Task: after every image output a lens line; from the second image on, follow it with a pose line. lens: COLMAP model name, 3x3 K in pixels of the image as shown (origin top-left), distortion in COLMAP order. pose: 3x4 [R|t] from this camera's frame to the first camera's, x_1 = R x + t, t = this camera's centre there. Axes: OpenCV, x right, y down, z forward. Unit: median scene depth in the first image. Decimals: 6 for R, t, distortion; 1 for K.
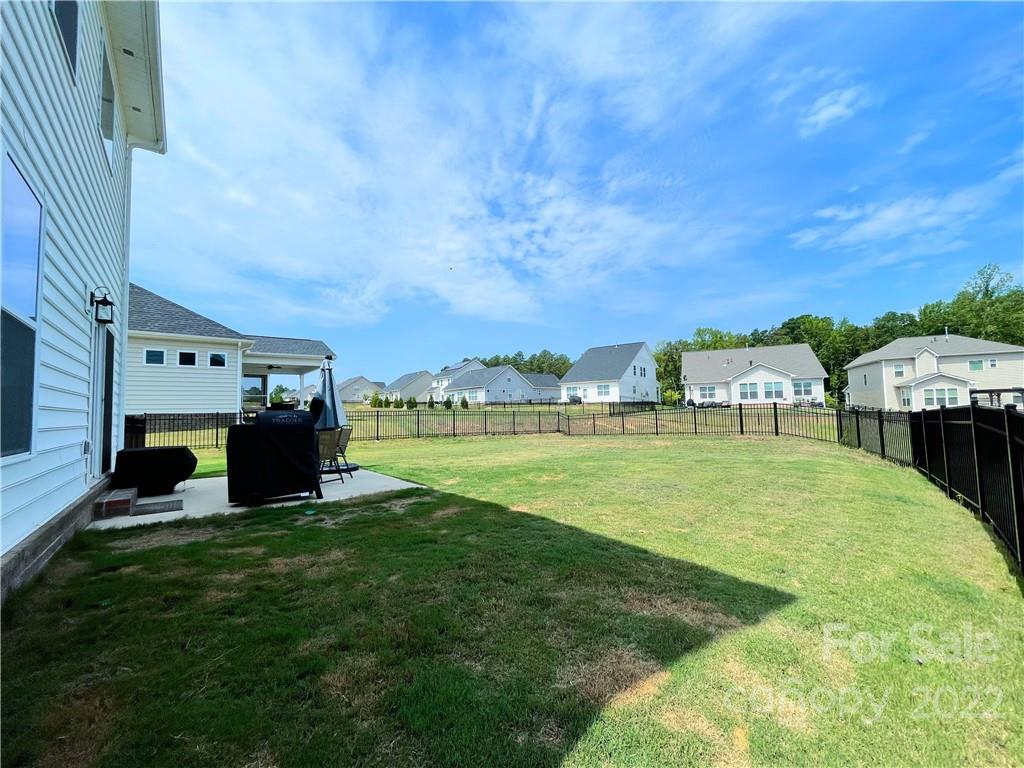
lens RADIAL K [[414.4, 0, 509.9], [0, 414.4, 386.3], [0, 0, 1]] dist [-0.000612, -0.000155]
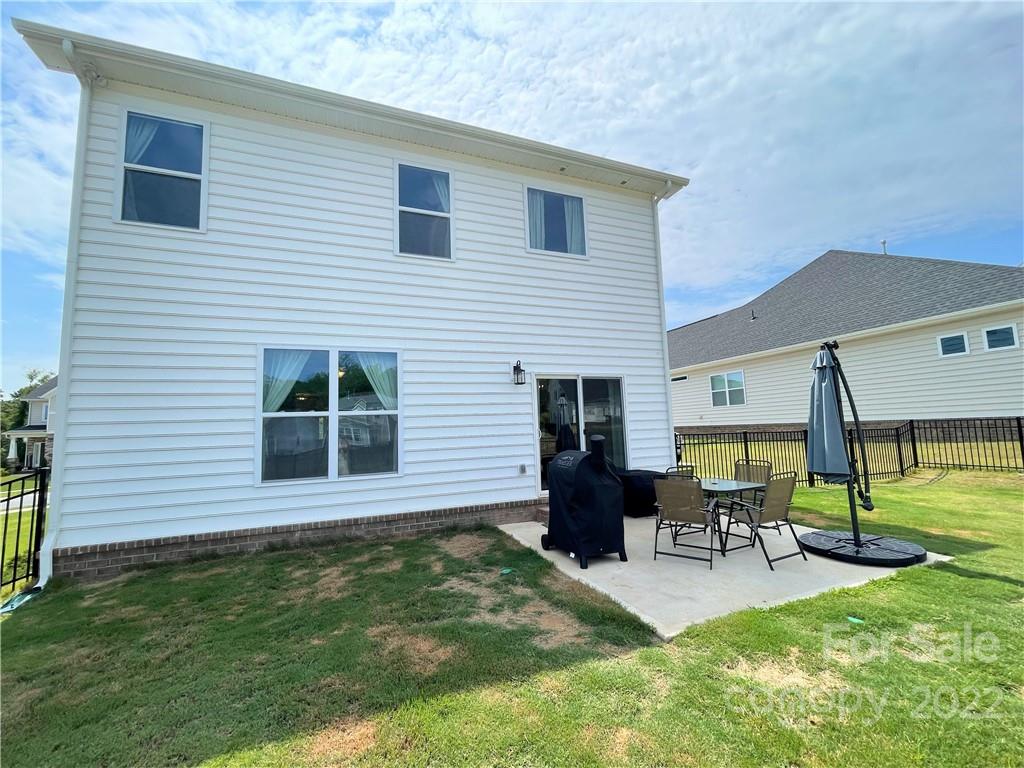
lens RADIAL K [[414.4, 0, 509.9], [0, 414.4, 386.3], [0, 0, 1]] dist [-0.000612, -0.000155]
pose [[-0.295626, -0.062688, -0.953245, 0.136882], [0.104332, 0.989757, -0.097445, -0.004215], [0.949590, -0.128261, -0.286057, 0.434906]]
